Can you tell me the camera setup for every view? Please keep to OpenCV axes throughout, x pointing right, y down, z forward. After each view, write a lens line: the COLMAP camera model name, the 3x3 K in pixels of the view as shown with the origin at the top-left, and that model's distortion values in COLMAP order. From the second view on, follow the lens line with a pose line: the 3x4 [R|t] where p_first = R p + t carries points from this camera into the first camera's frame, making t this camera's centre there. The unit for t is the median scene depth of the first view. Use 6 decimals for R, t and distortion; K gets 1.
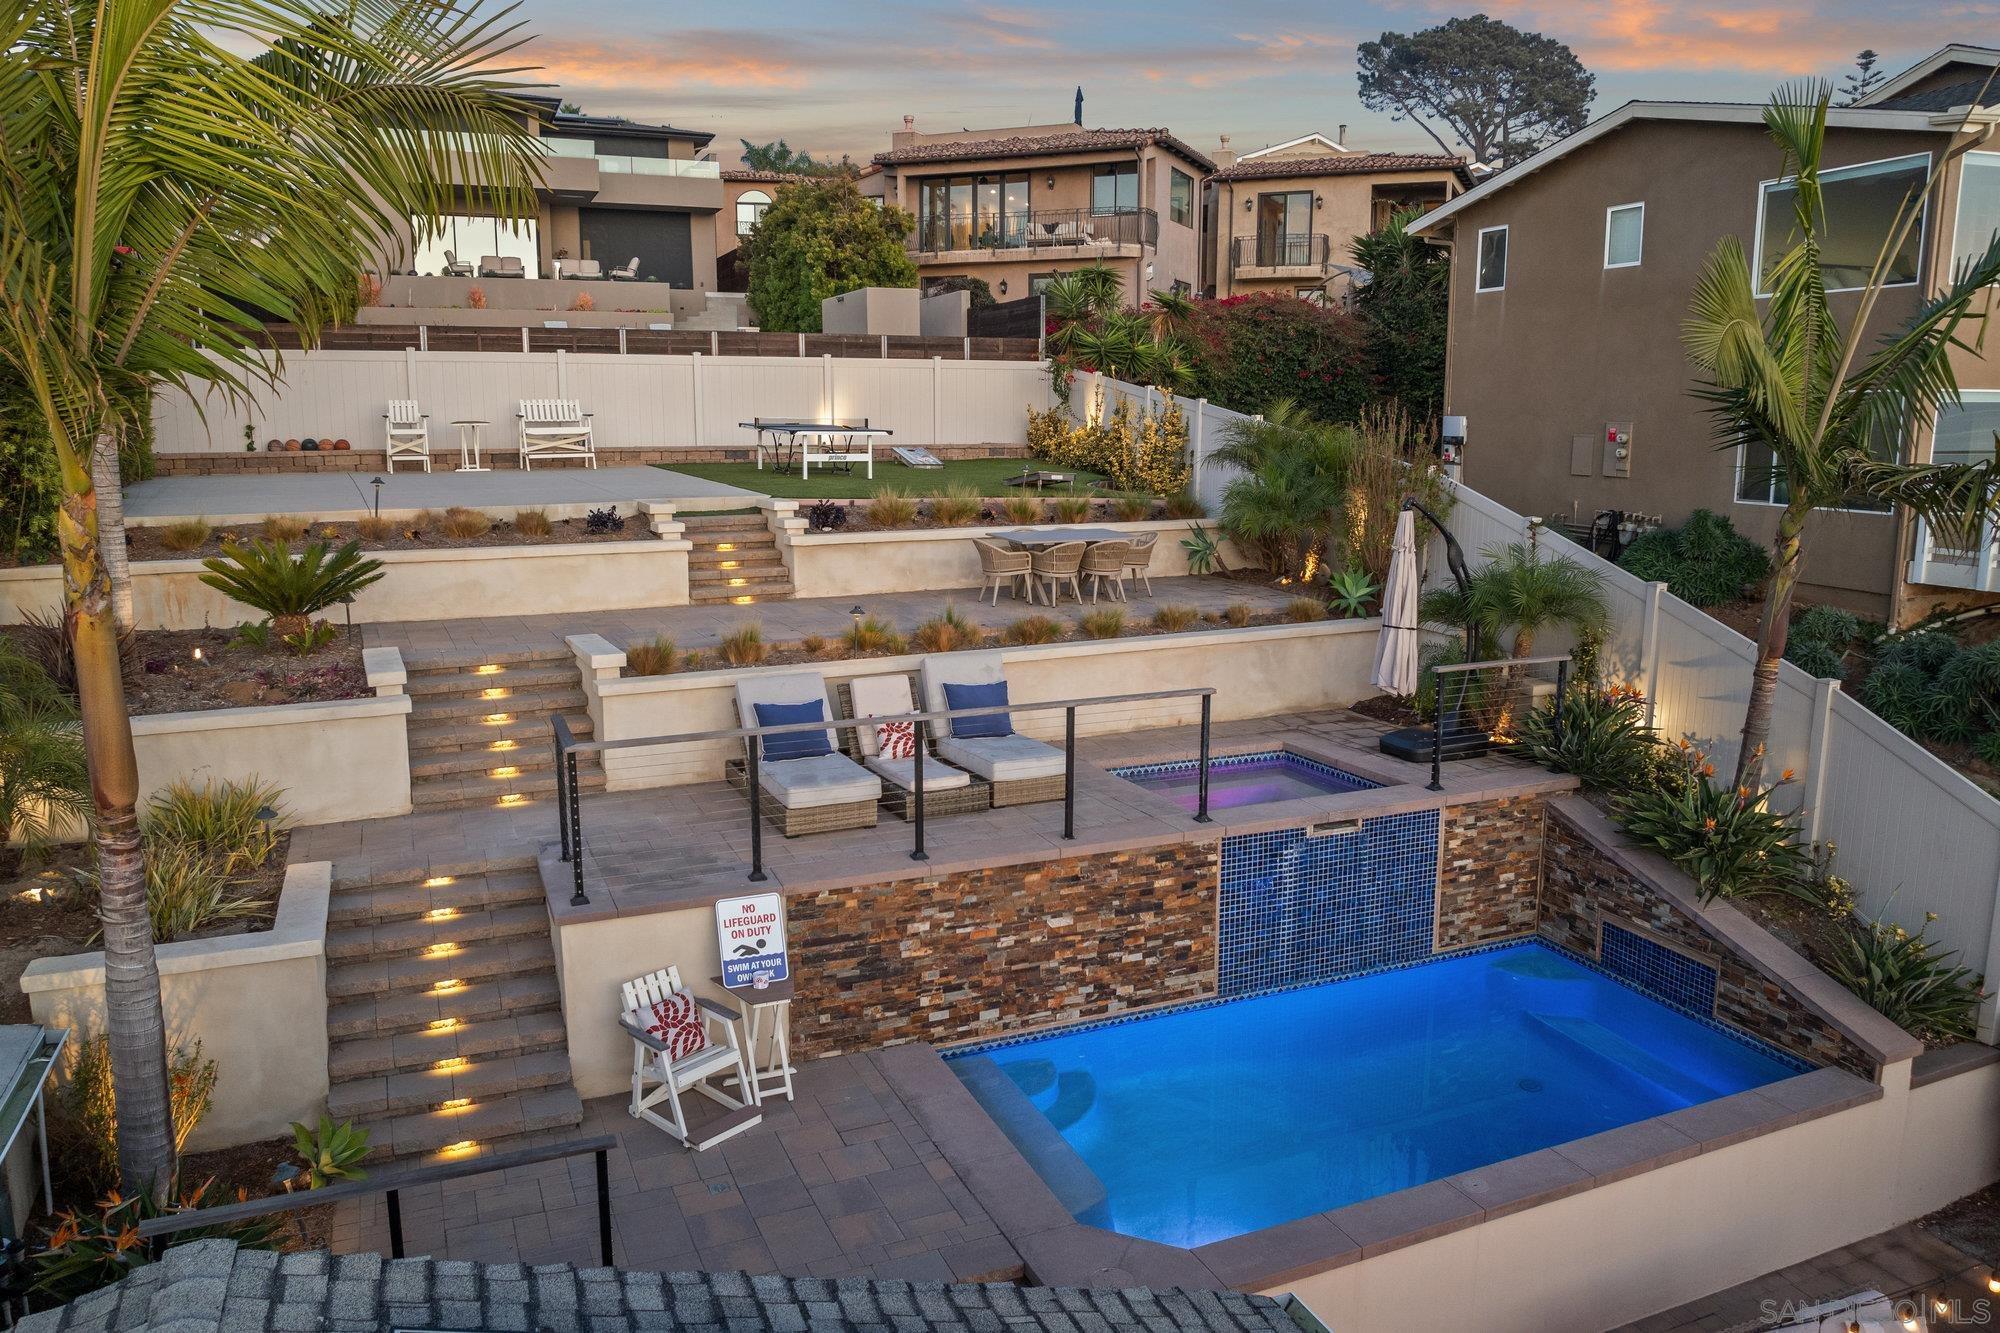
lens RADIAL K [[1422.0, 0, 1074.8], [0, 1422.0, 666.9], [0, 0, 1]] dist [0.000096, -0.087594]
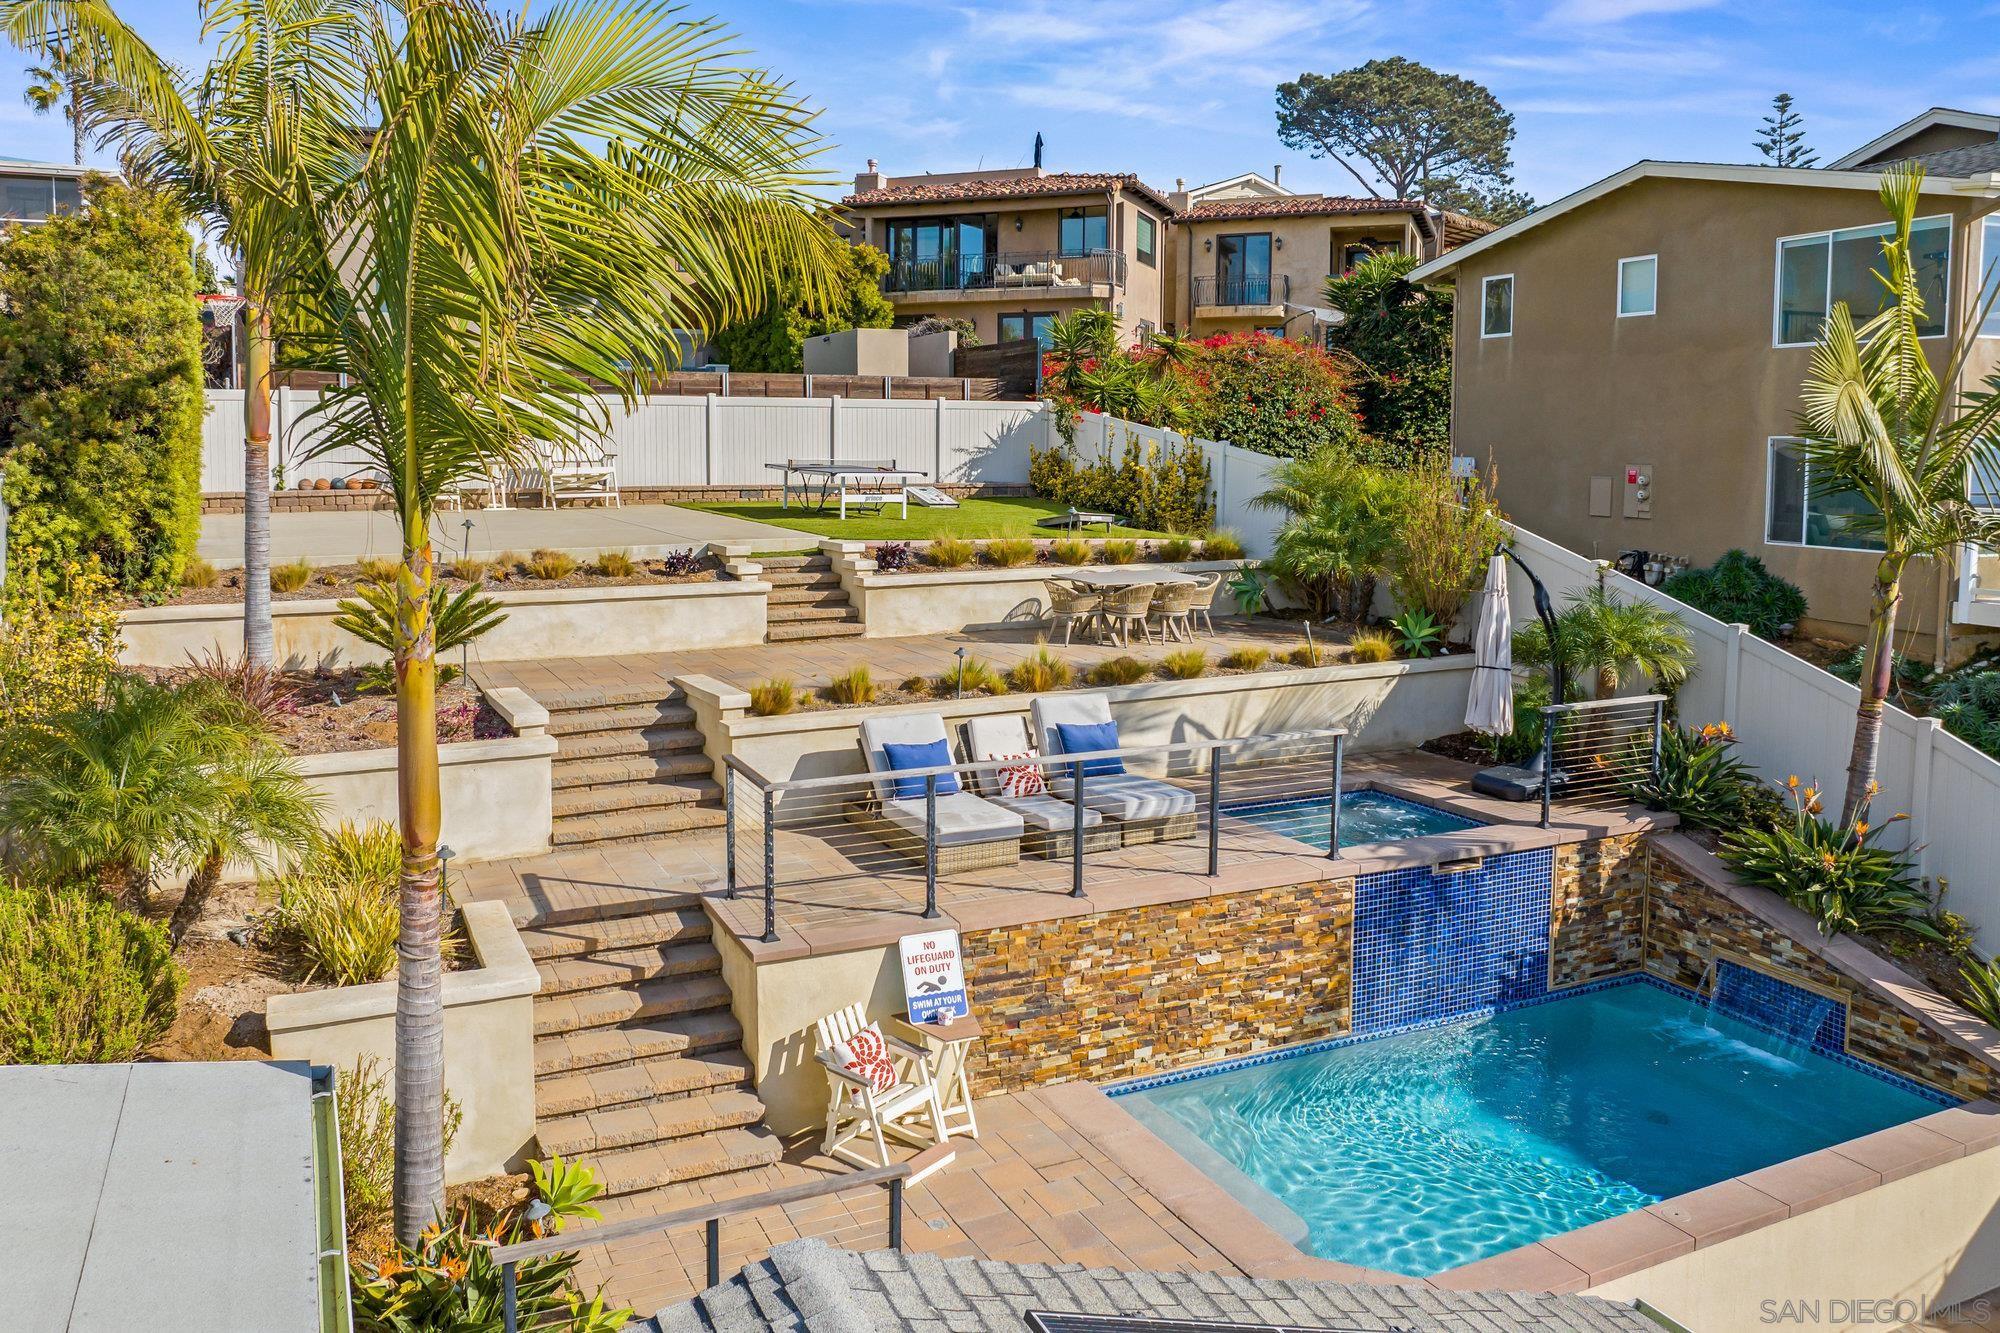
lens RADIAL K [[1469.0, 0, 996.7], [0, 1469.0, 555.4], [0, 0, 1]] dist [-0.025904, -0.002118]
pose [[0.999956, 0.001109, 0.009343, -0.150452], [-0.000159, 0.994873, -0.101137, -0.001931], [-0.009407, 0.101131, 0.994829, -0.061891]]
